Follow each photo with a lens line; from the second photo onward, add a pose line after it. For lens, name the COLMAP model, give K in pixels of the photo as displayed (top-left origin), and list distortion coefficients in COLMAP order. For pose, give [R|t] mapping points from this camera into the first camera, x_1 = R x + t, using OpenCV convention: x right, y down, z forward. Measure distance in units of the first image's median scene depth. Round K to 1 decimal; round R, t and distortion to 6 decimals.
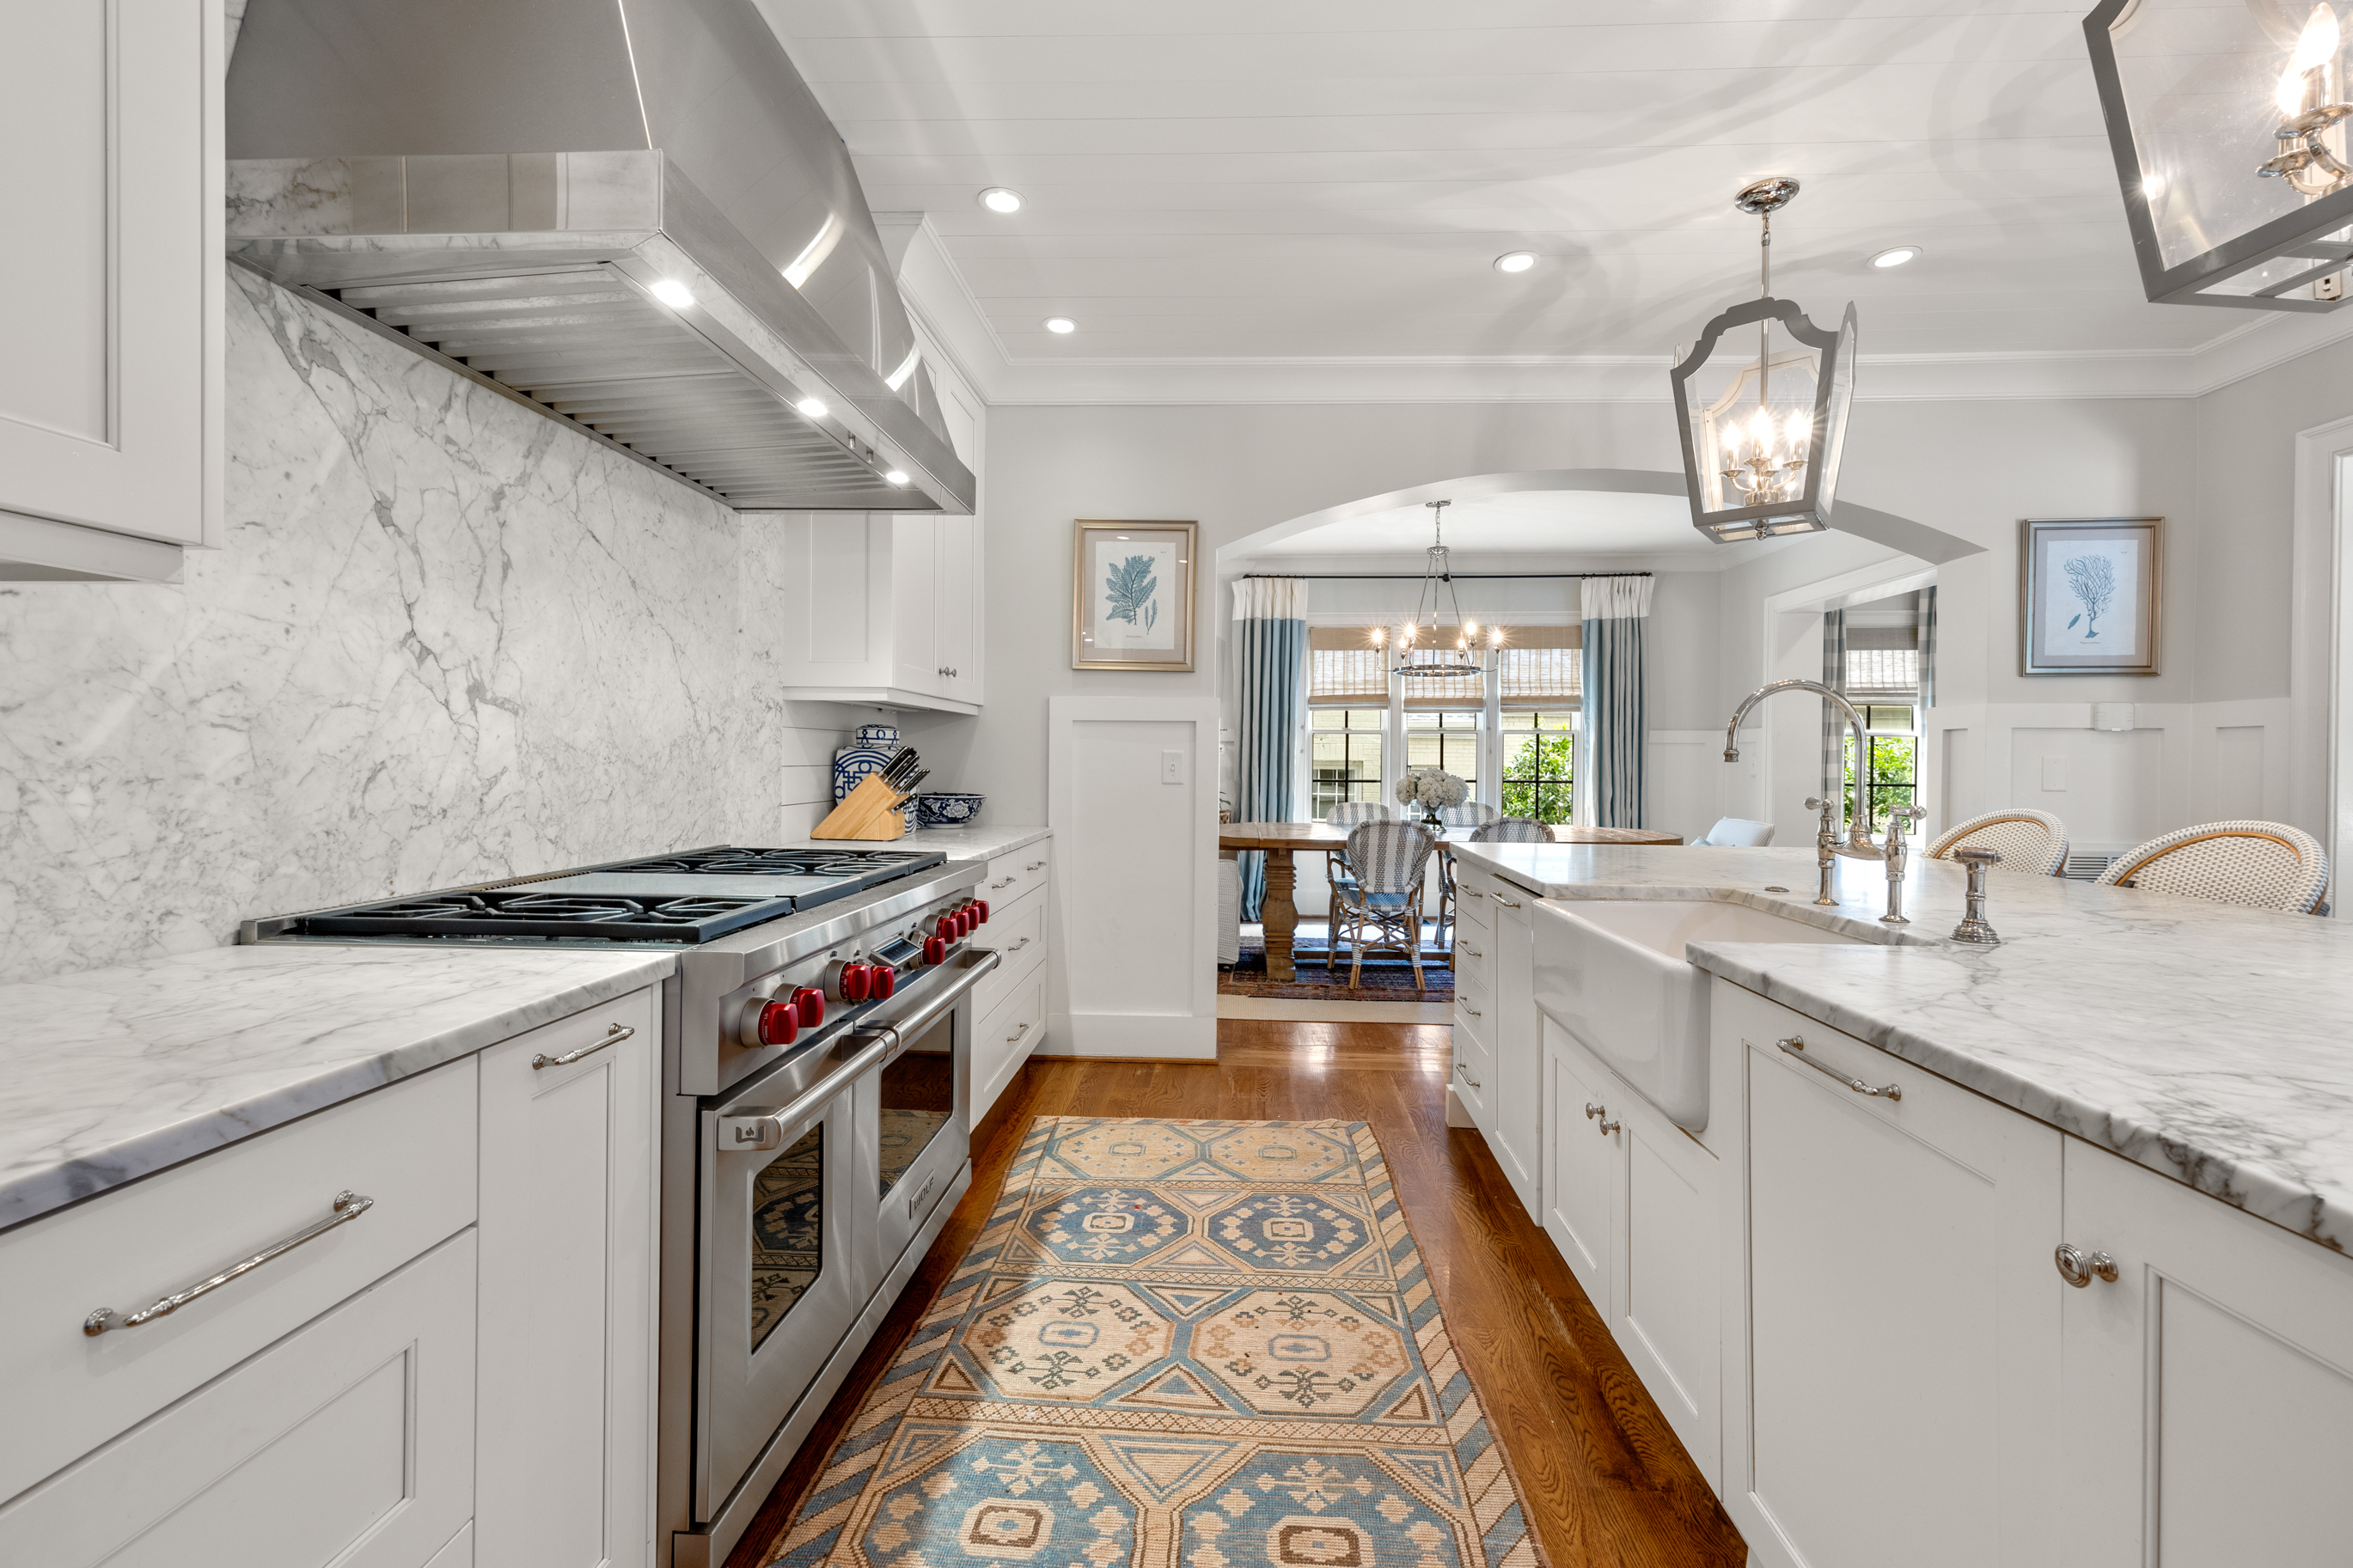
lens RADIAL K [[944.6, 0, 1179.2], [0, 944.6, 766.2], [0, 0, 1]] dist [-0.008307, 0.001187]
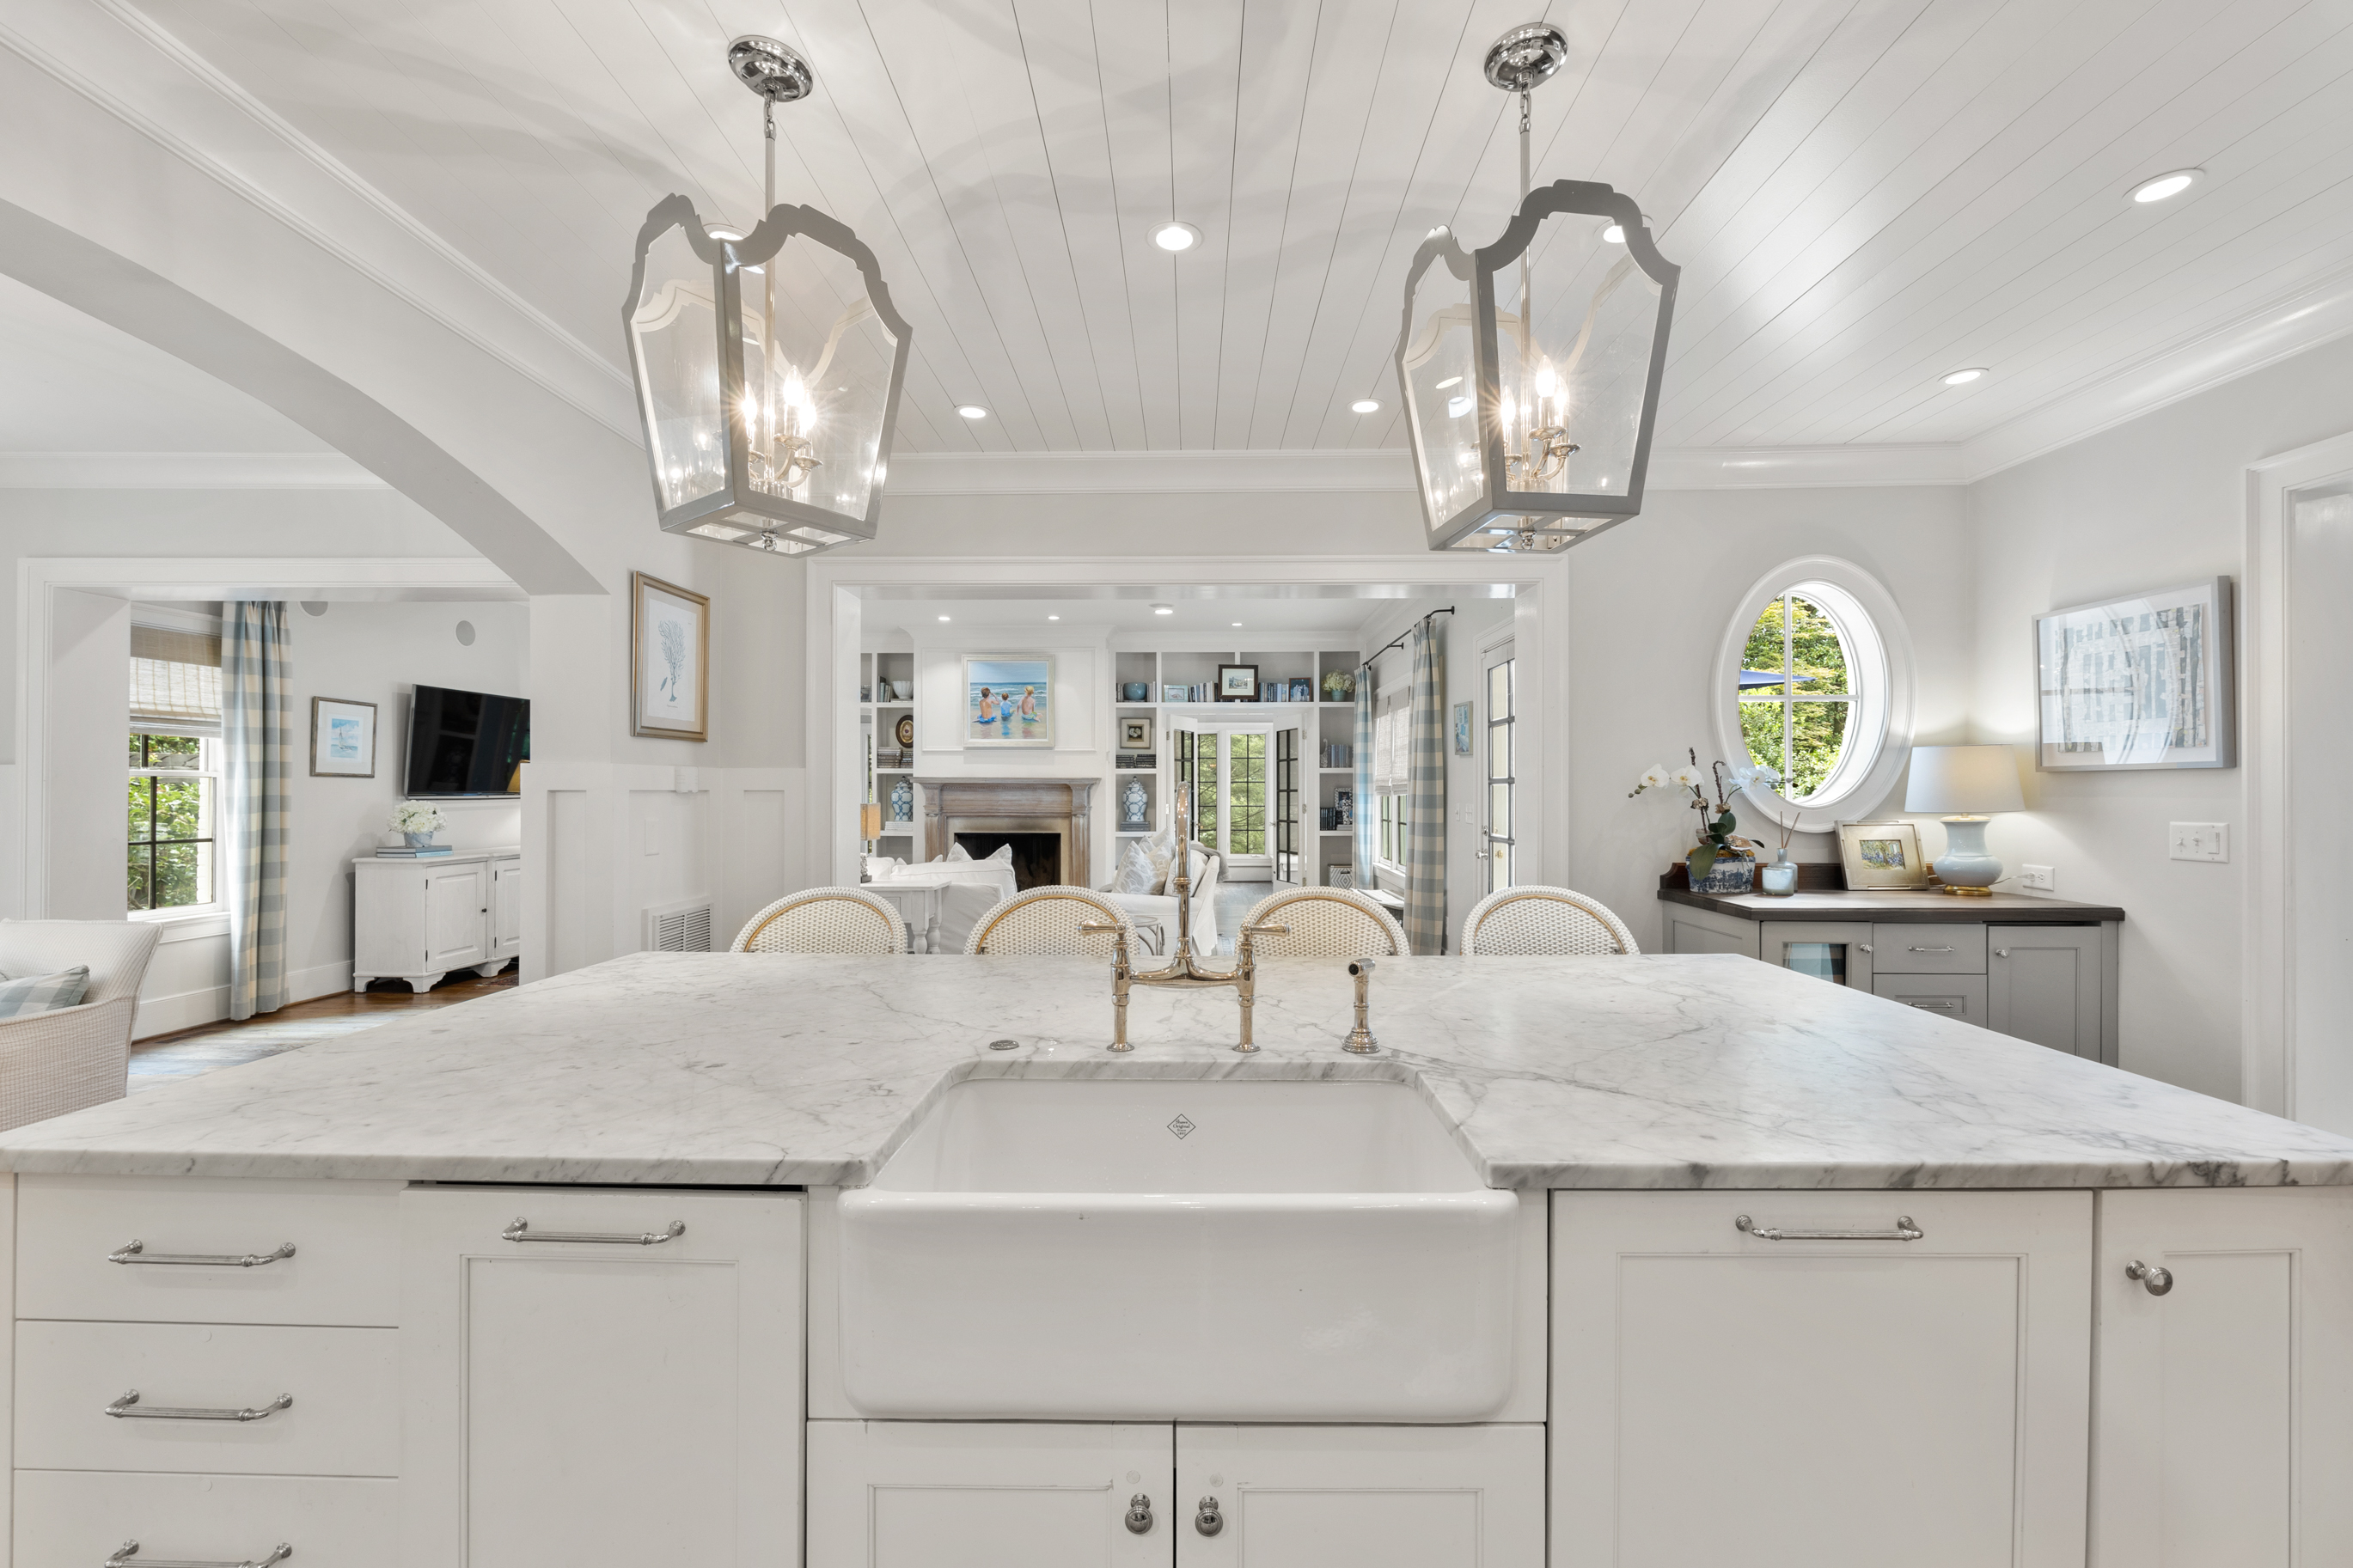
lens RADIAL K [[944.6, 0, 1174.7], [0, 944.6, 785.9], [0, 0, 1]] dist [-0.008307, 0.001187]
pose [[-0.058961, -0.003991, 0.998252, -0.098167], [0.007710, 0.999960, 0.004453, -0.061739], [-0.998231, 0.007959, -0.058928, 0.692151]]
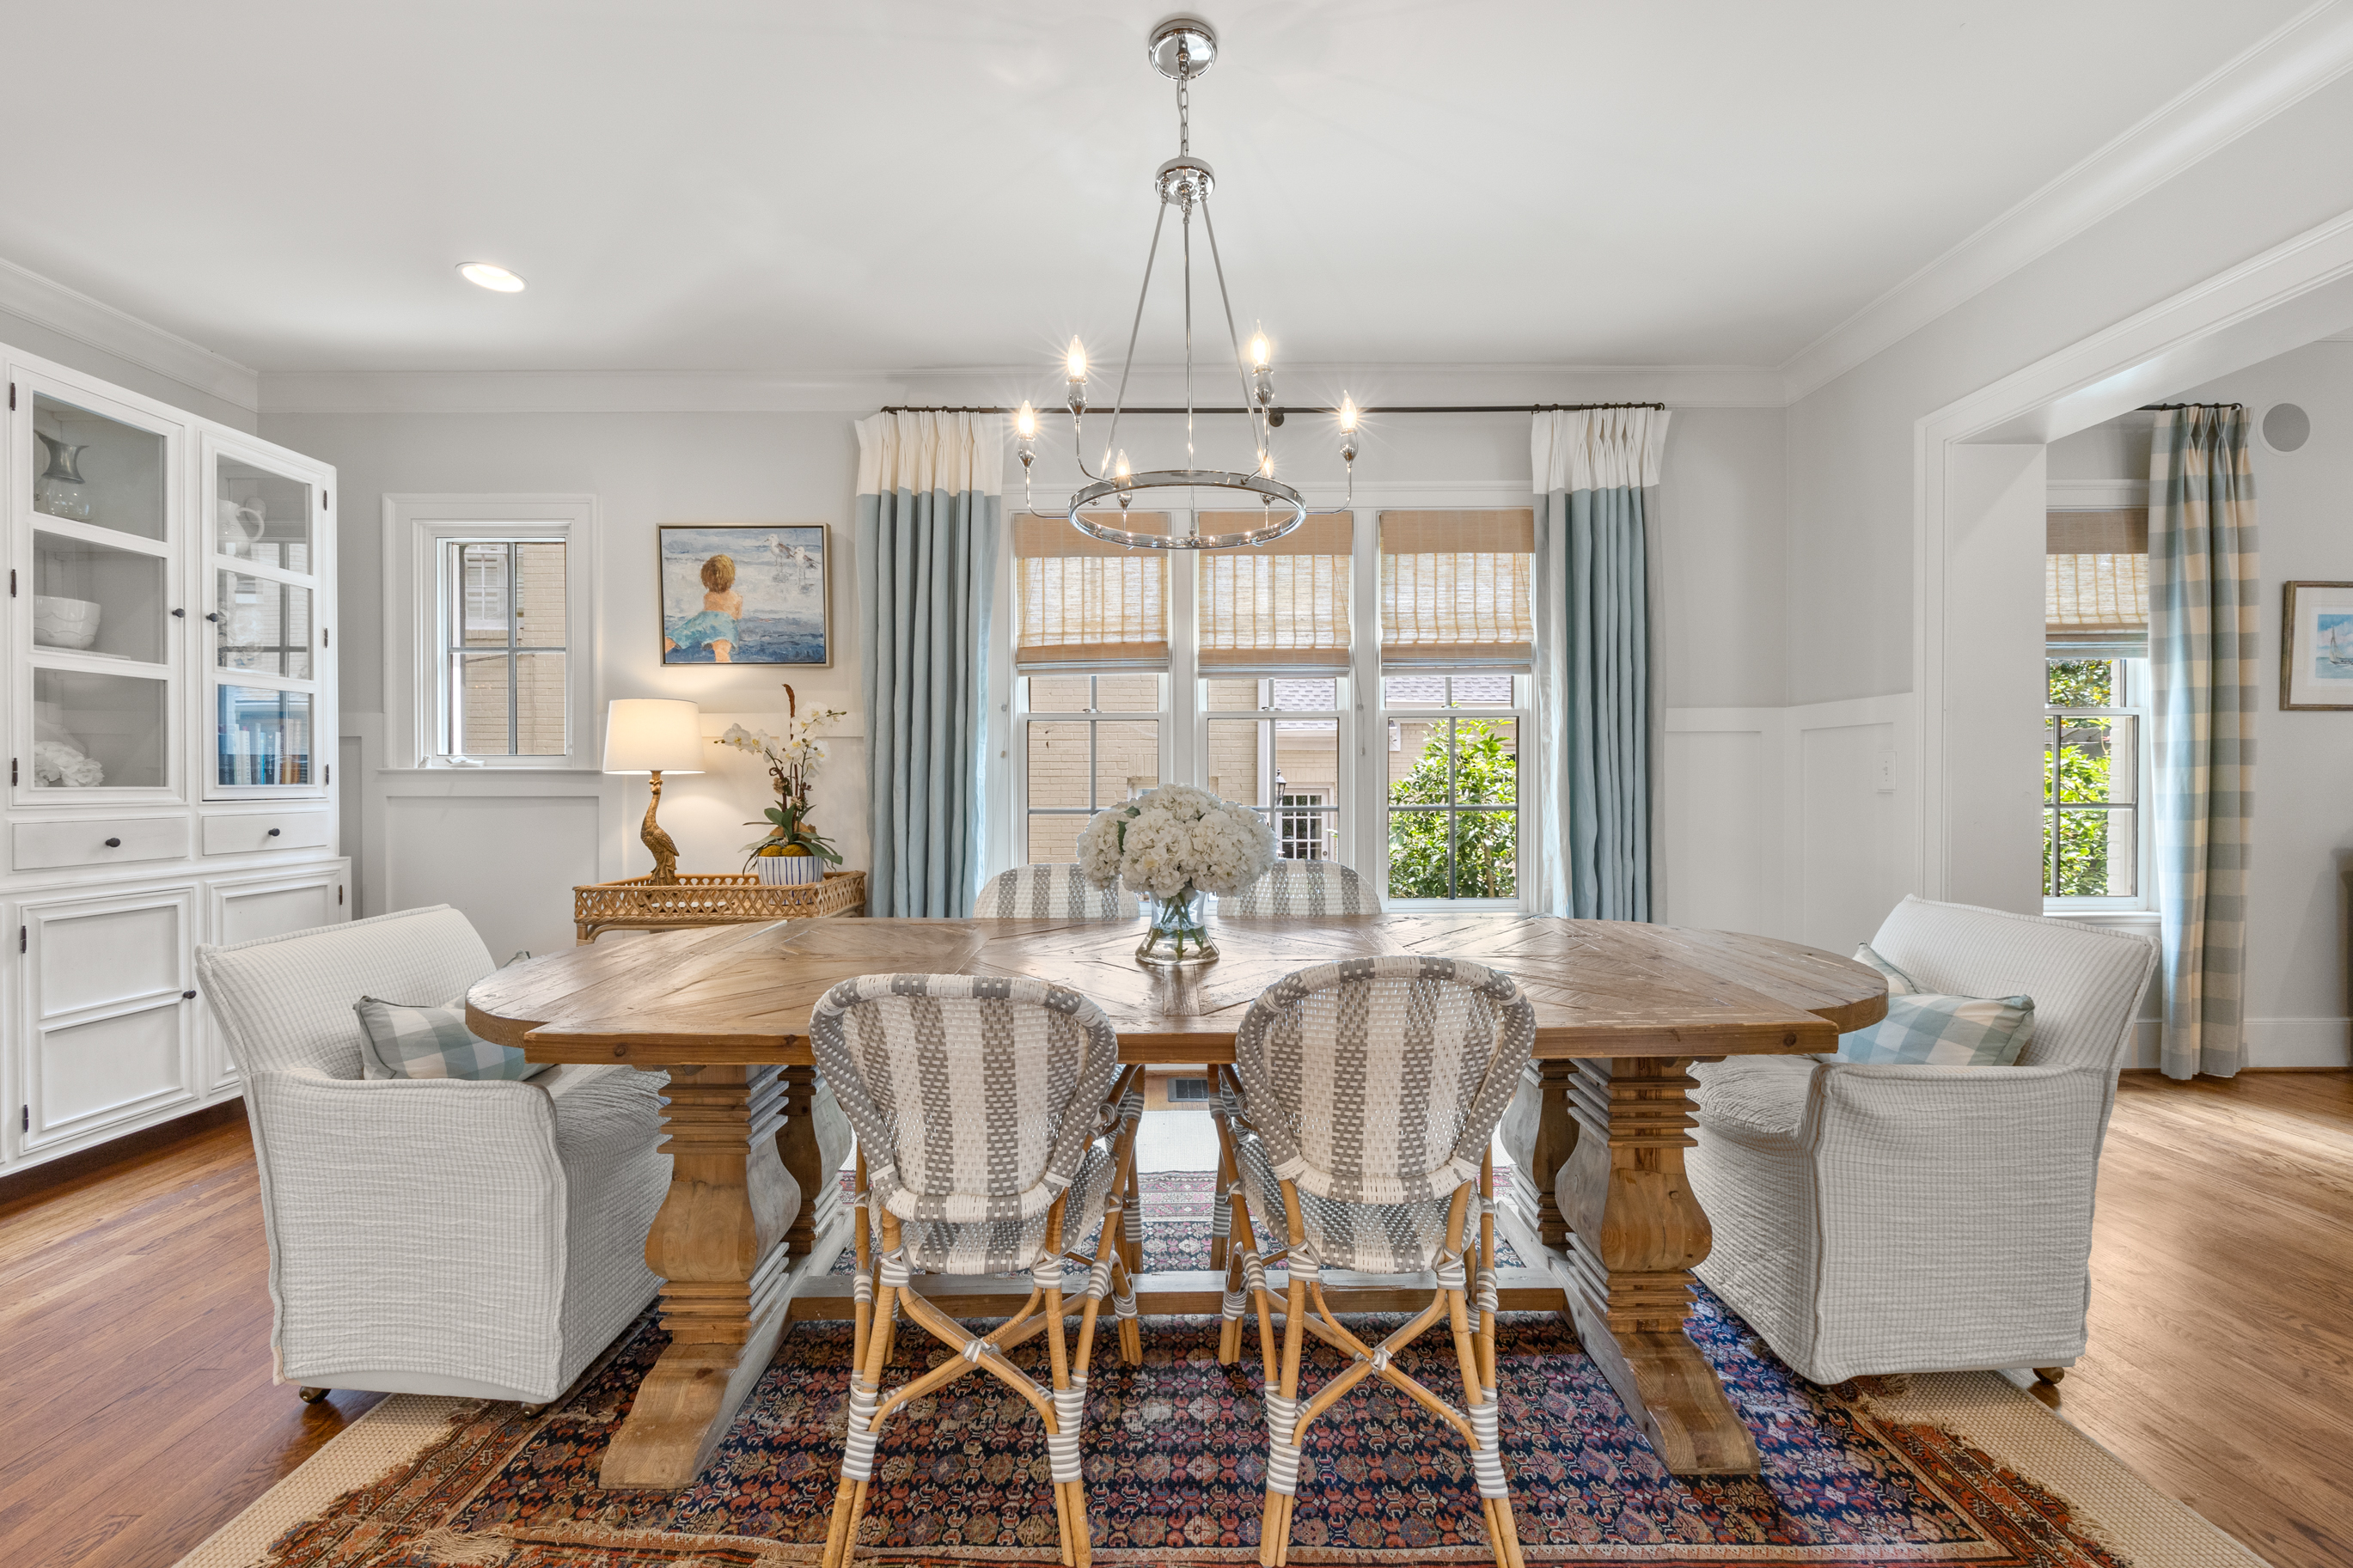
lens RADIAL K [[944.6, 0, 1187.7], [0, 944.6, 786.0], [0, 0, 1]] dist [-0.008307, 0.001187]
pose [[0.995225, -0.011180, 0.096967, 0.524659], [0.011286, 0.999936, -0.000548, 0.005944], [-0.096955, 0.001639, 0.995287, 1.415538]]
